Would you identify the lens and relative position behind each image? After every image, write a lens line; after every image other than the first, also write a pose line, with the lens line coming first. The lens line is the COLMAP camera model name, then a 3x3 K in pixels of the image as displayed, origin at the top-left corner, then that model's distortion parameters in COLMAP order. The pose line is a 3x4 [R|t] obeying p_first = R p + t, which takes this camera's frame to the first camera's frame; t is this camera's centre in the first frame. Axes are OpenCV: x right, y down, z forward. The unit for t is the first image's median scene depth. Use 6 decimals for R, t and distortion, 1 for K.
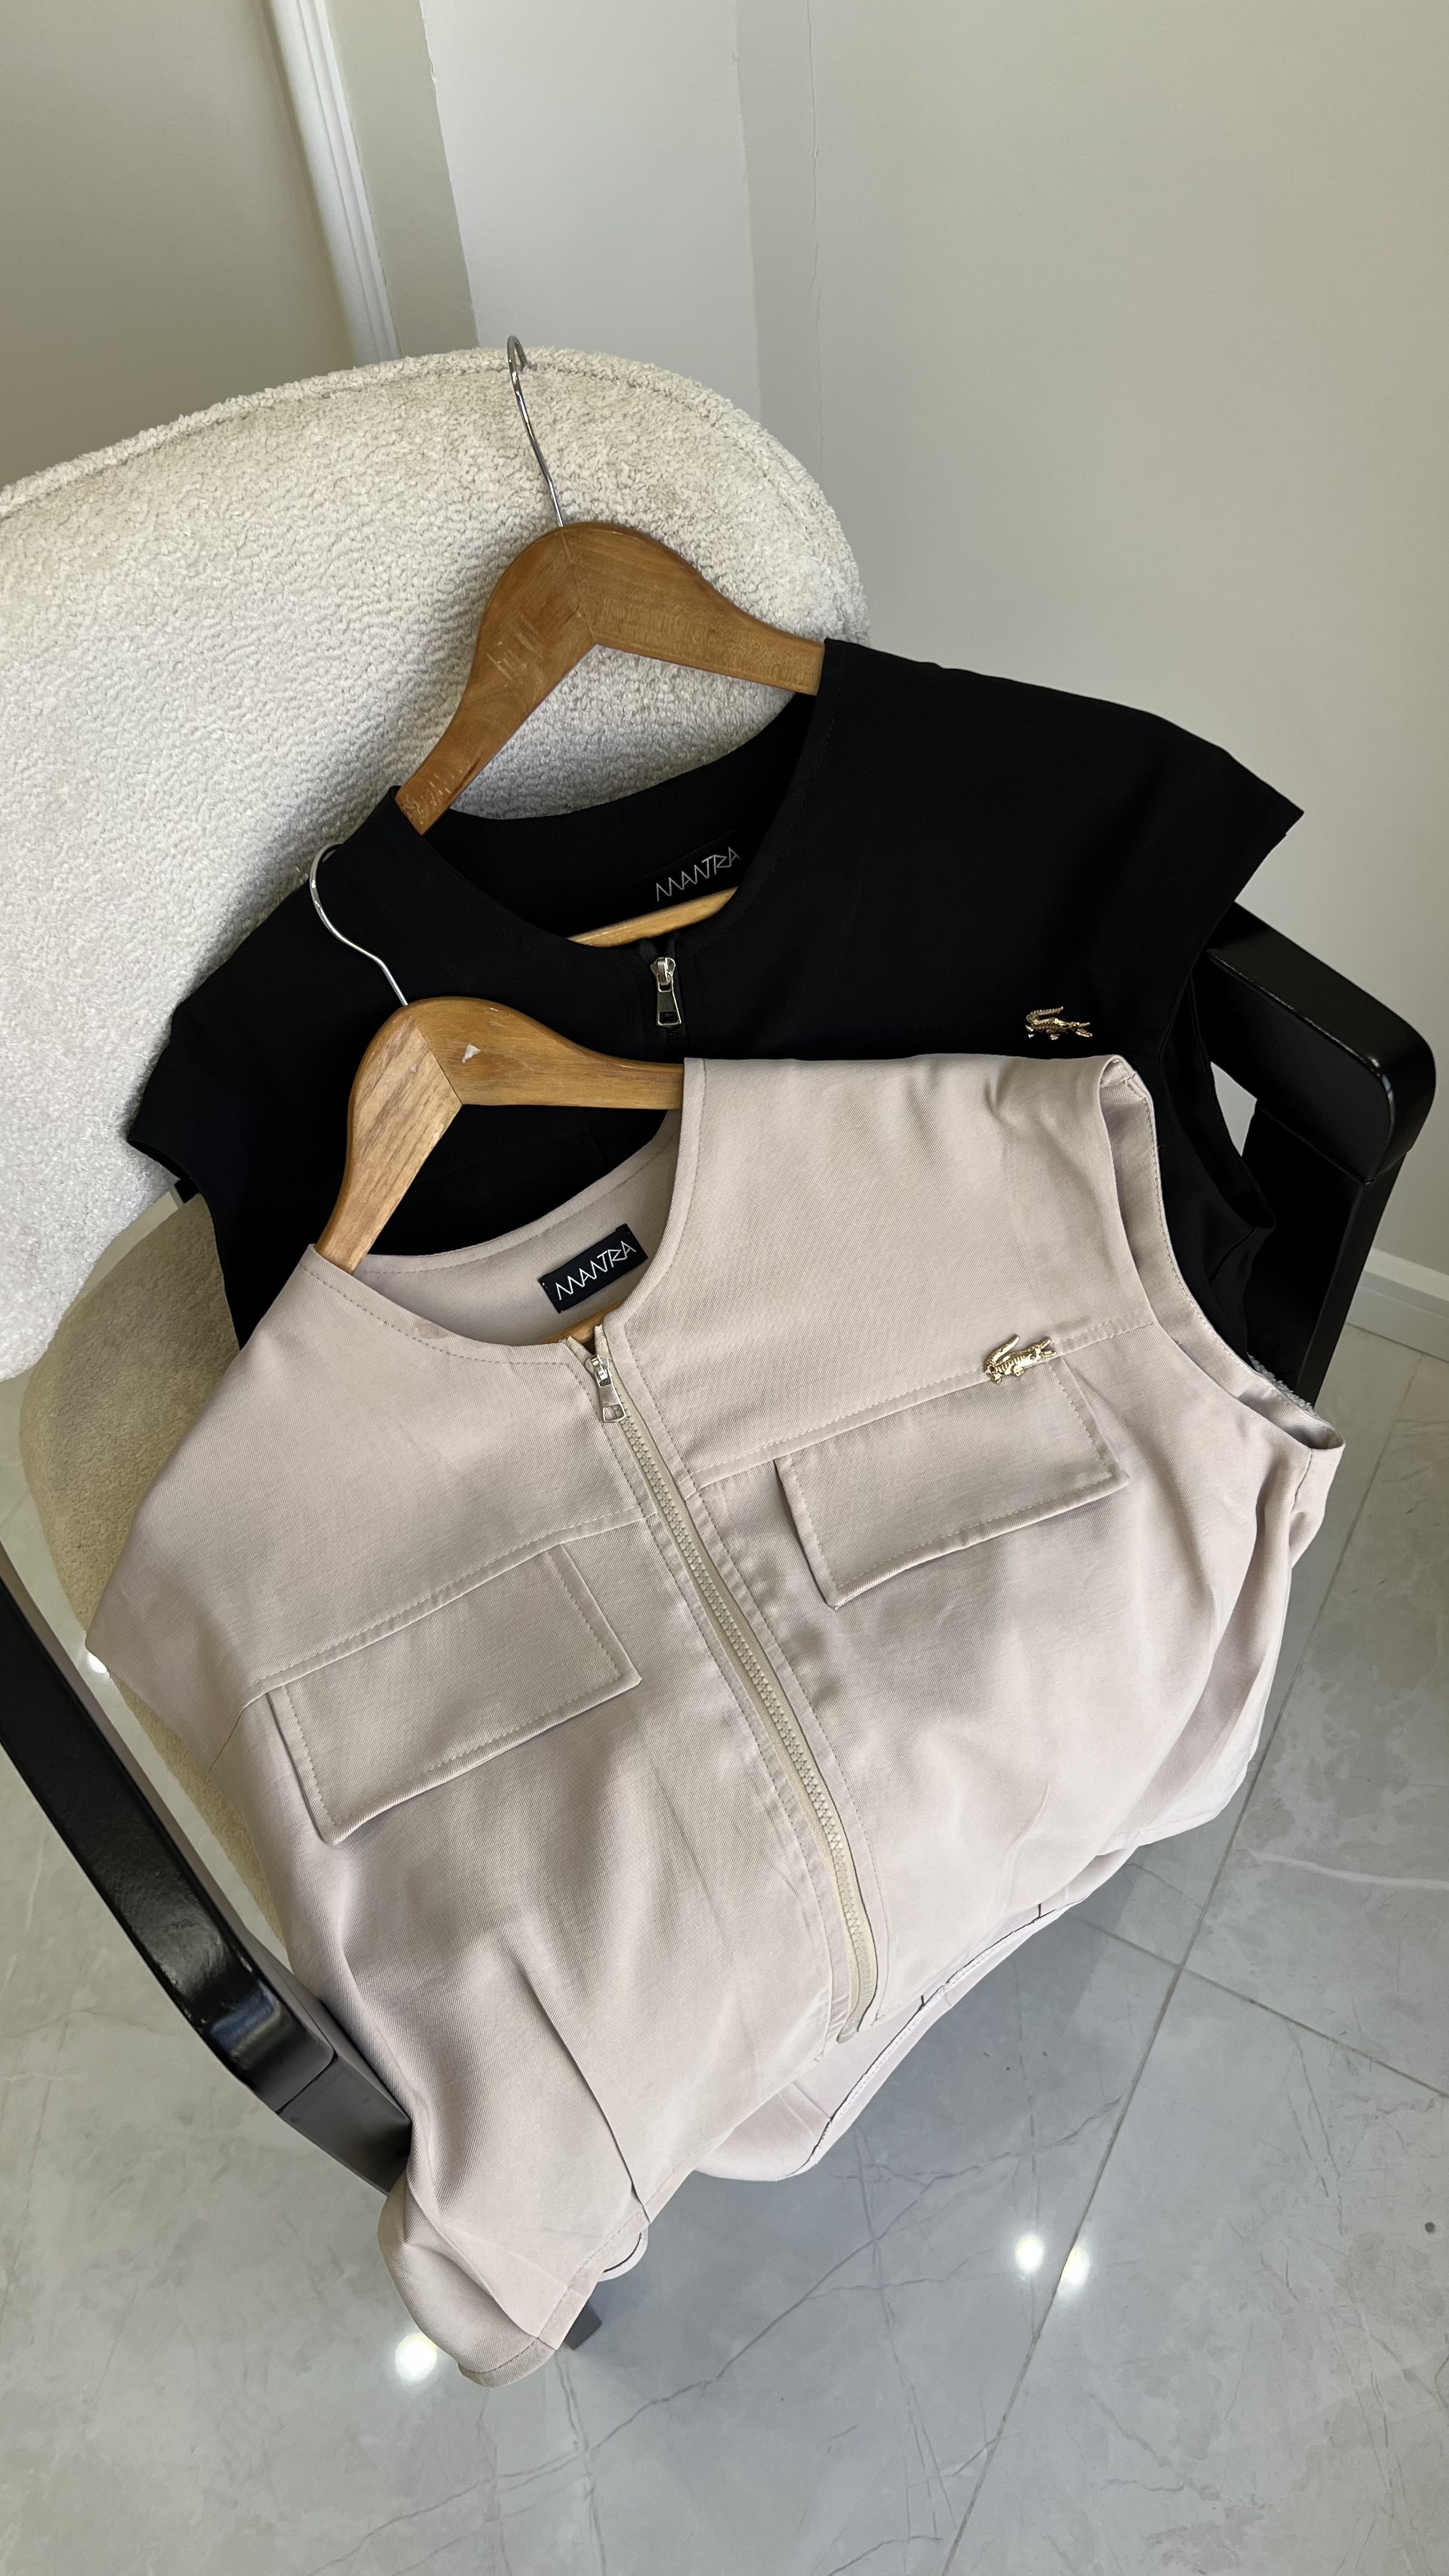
lens RADIAL K [[2002.7, 0, 724.5], [0, 2002.7, 1288.0], [0, 0, 1]] dist [0.001136, -0.004424]
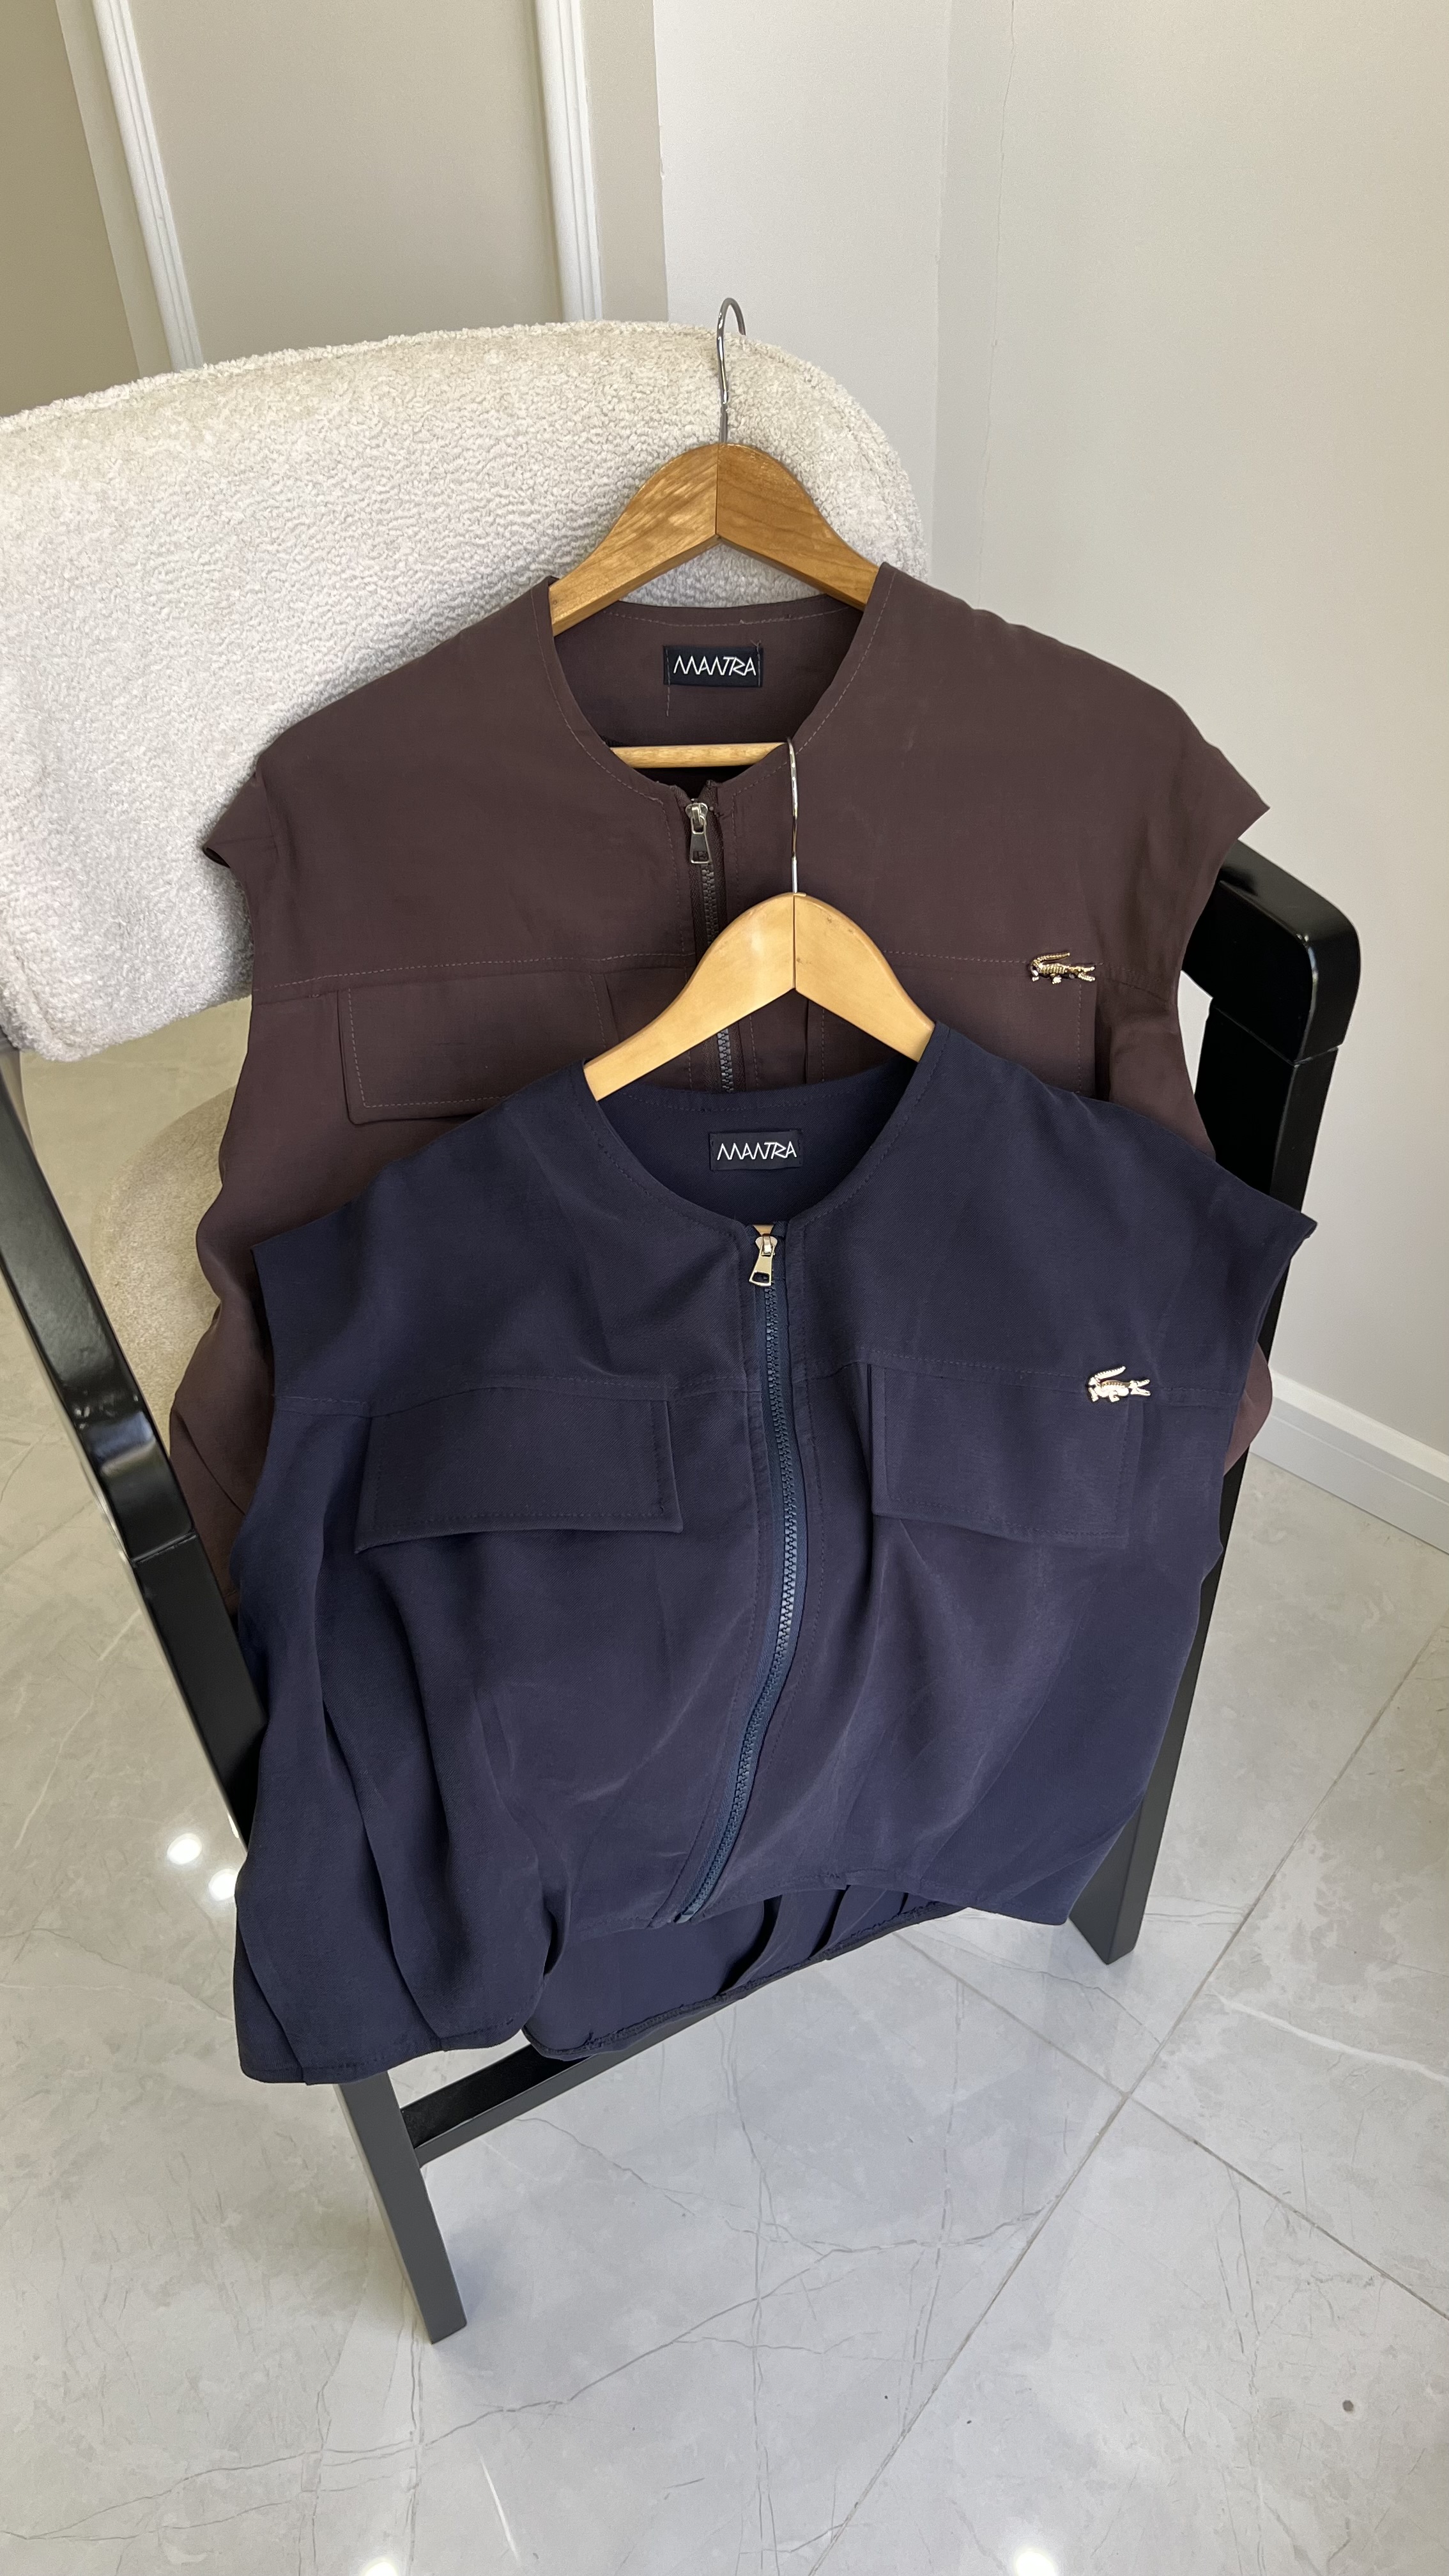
lens RADIAL K [[1992.9, 0, 724.5], [0, 1992.9, 1288.0], [0, 0, 1]] dist [-0.004001, 0.001324]
pose [[0.980947, 0.152799, -0.119983, 0.100167], [-0.174565, 0.964295, -0.199155, 0.203548], [0.085268, 0.216306, 0.972595, -0.034209]]
